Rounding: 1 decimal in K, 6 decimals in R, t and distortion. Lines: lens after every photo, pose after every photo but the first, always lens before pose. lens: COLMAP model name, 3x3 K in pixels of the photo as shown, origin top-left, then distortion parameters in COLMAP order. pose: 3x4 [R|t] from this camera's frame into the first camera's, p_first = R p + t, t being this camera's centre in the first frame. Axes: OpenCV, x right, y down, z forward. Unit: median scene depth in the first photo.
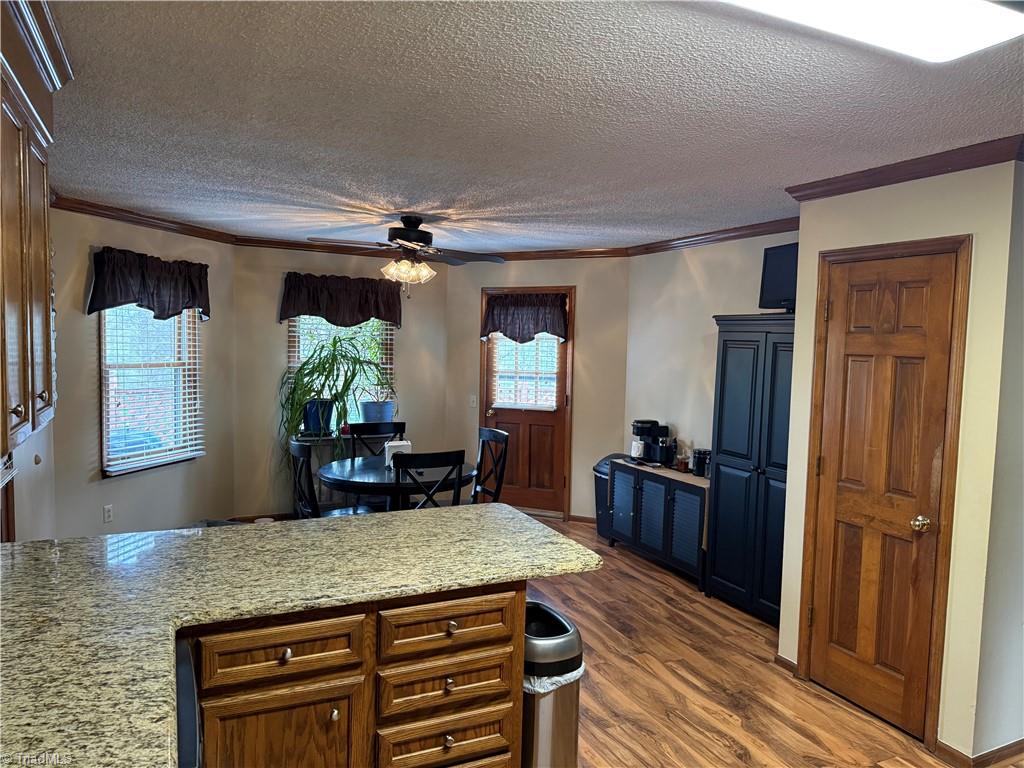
lens RADIAL K [[713.2, 0, 512.0], [0, 713.2, 384.0], [0, 0, 1]] dist [0.129694, -0.257896]
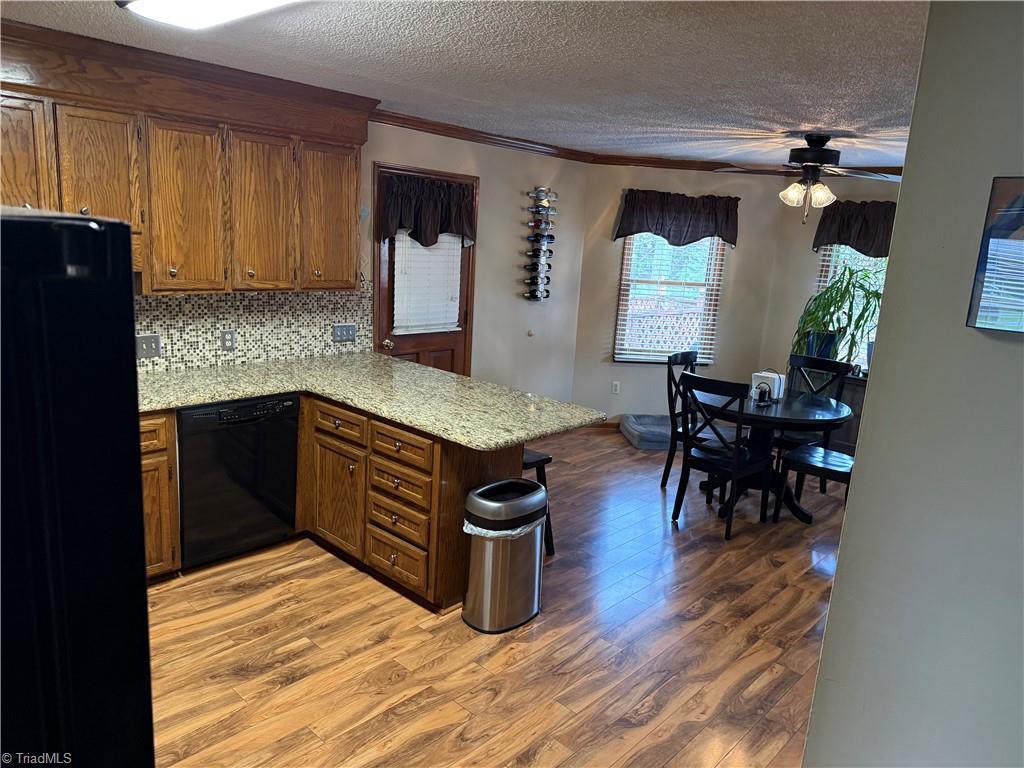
lens RADIAL K [[713.2, 0, 512.0], [0, 713.2, 384.0], [0, 0, 1]] dist [0.129694, -0.257896]
pose [[0.368252, 0.190380, -0.910025, 0.858864], [-0.107744, 0.980954, 0.161619, -0.037785], [0.923462, 0.038534, 0.381750, 0.412222]]
